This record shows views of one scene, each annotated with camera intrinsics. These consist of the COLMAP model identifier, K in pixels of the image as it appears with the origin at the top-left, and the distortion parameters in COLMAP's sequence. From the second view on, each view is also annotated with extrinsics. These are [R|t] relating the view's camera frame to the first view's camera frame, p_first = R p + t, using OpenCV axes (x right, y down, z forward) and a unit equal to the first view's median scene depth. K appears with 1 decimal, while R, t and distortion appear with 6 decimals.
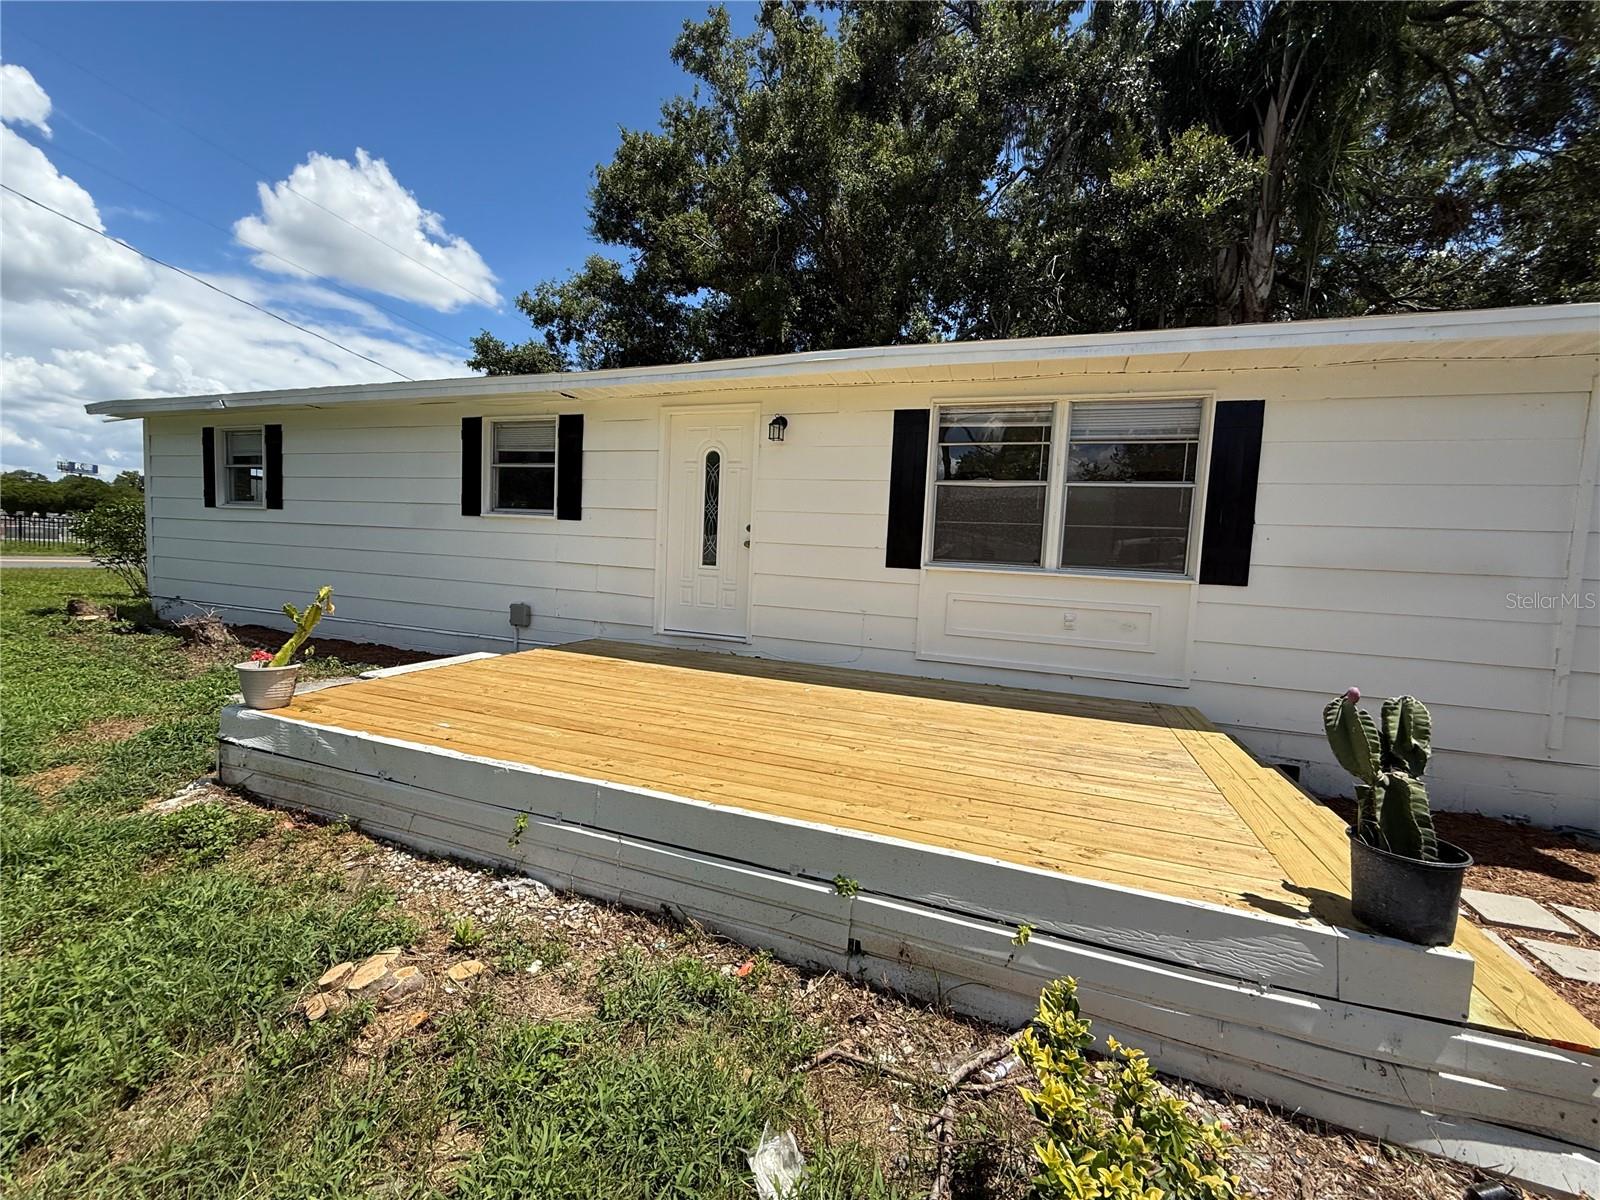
lens RADIAL K [[636.8, 0, 793.2], [0, 636.8, 593.6], [0, 0, 1]] dist [0.002193, -0.000512]
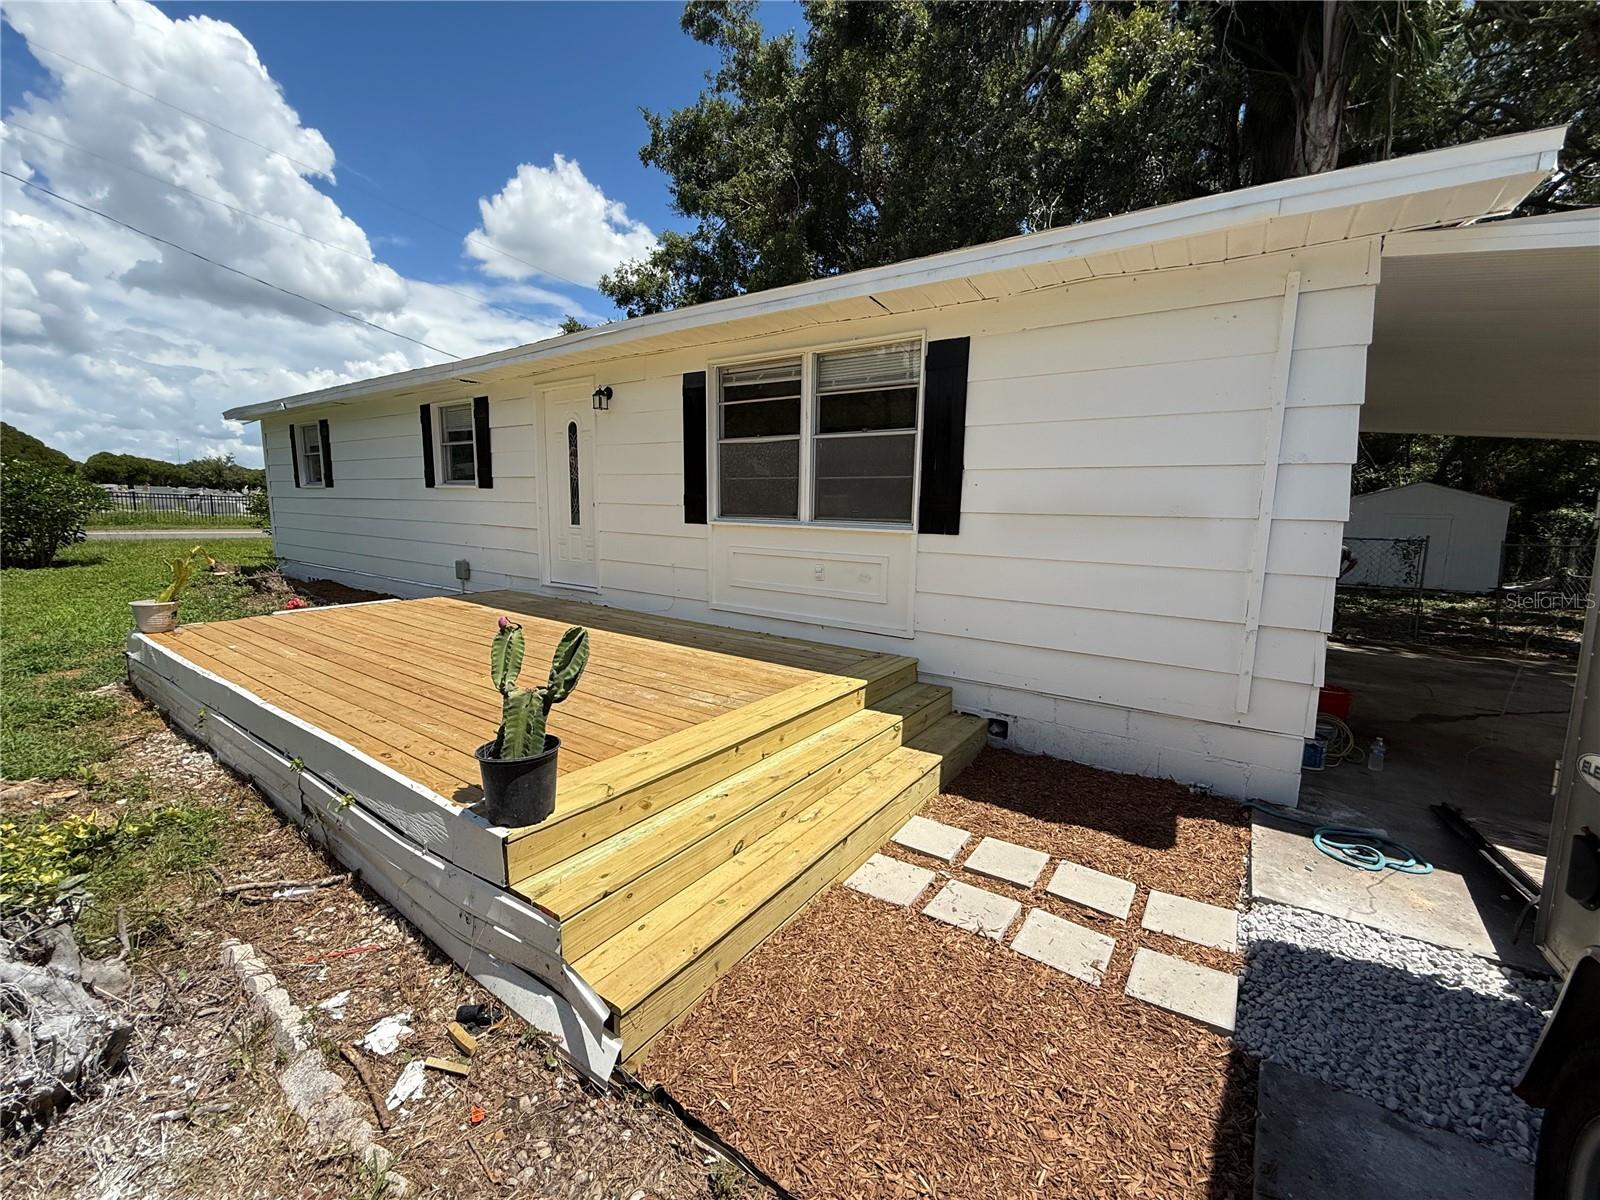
lens RADIAL K [[636.8, 0, 794.5], [0, 636.8, 590.4], [0, 0, 1]] dist [0.002193, -0.000512]
pose [[0.967440, 0.005439, -0.253042, 0.500153], [0.008842, 0.998432, 0.055267, 0.012010], [0.252946, -0.055705, 0.965875, -0.000118]]
